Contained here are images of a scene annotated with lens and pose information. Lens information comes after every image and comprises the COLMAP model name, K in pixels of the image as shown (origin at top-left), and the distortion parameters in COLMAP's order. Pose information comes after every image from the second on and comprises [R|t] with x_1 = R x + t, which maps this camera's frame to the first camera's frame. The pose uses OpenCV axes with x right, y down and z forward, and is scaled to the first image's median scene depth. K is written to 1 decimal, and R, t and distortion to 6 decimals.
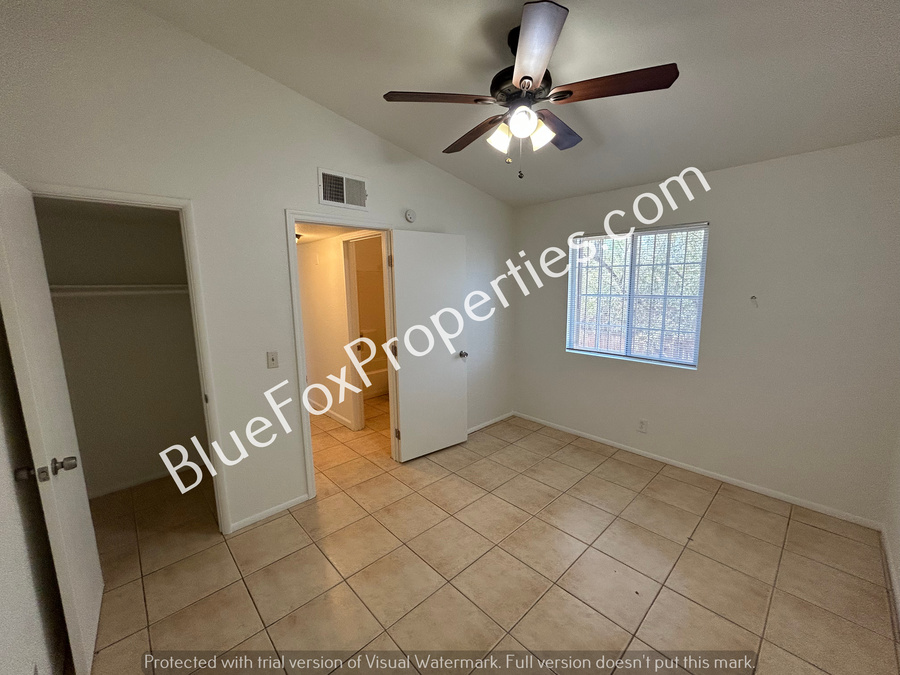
lens RADIAL K [[365.2, 0, 450.0], [0, 365.2, 337.5], [0, 0, 1]] dist [0.000288, -0.000101]
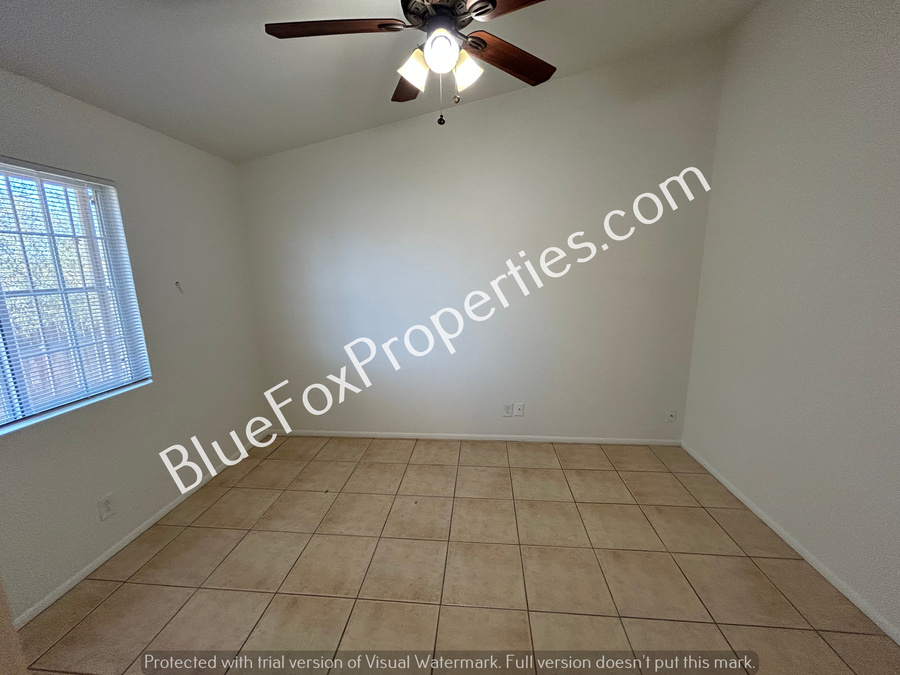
lens RADIAL K [[365.2, 0, 450.0], [0, 365.2, 337.5], [0, 0, 1]] dist [0.000288, -0.000101]
pose [[-0.666237, -0.123665, 0.735415, -0.358576], [0.134101, 0.950212, 0.281271, -0.163127], [-0.733583, 0.286013, -0.616484, 1.231731]]
